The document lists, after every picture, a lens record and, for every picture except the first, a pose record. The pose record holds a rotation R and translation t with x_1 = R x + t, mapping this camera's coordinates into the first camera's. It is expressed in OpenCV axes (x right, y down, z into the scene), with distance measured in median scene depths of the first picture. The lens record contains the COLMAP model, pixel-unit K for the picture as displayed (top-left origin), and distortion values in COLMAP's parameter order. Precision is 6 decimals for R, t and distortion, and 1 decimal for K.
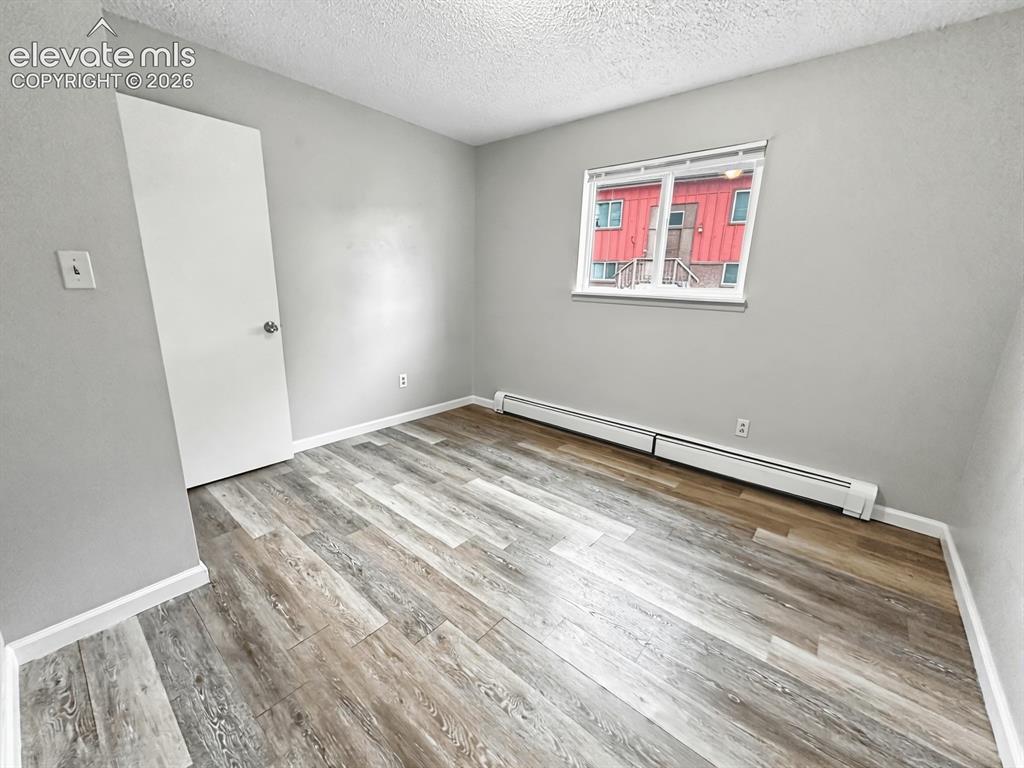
lens RADIAL K [[413.7, 0, 512.0], [0, 413.7, 384.0], [0, 0, 1]] dist [-0.001540, -0.000230]
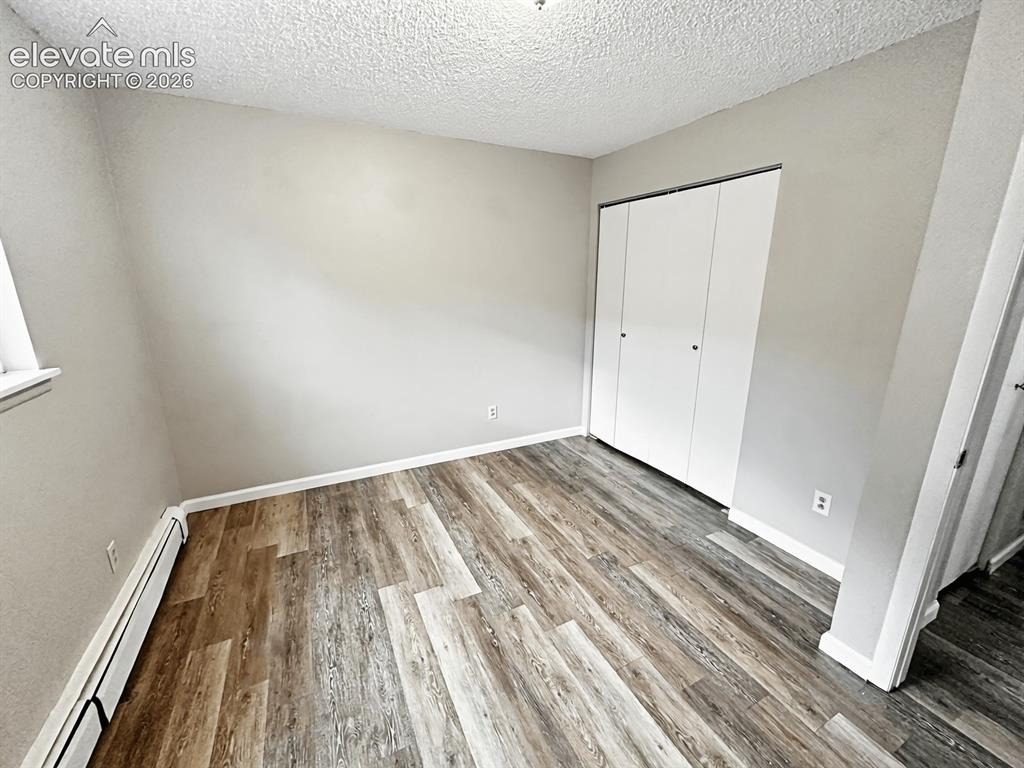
lens RADIAL K [[413.7, 0, 512.0], [0, 413.7, 384.0], [0, 0, 1]] dist [-0.001540, -0.000230]
pose [[-0.919440, -0.128544, 0.371628, -0.305940], [0.072813, 0.873067, 0.482133, -0.558020], [-0.386431, 0.470351, -0.793373, 1.613256]]
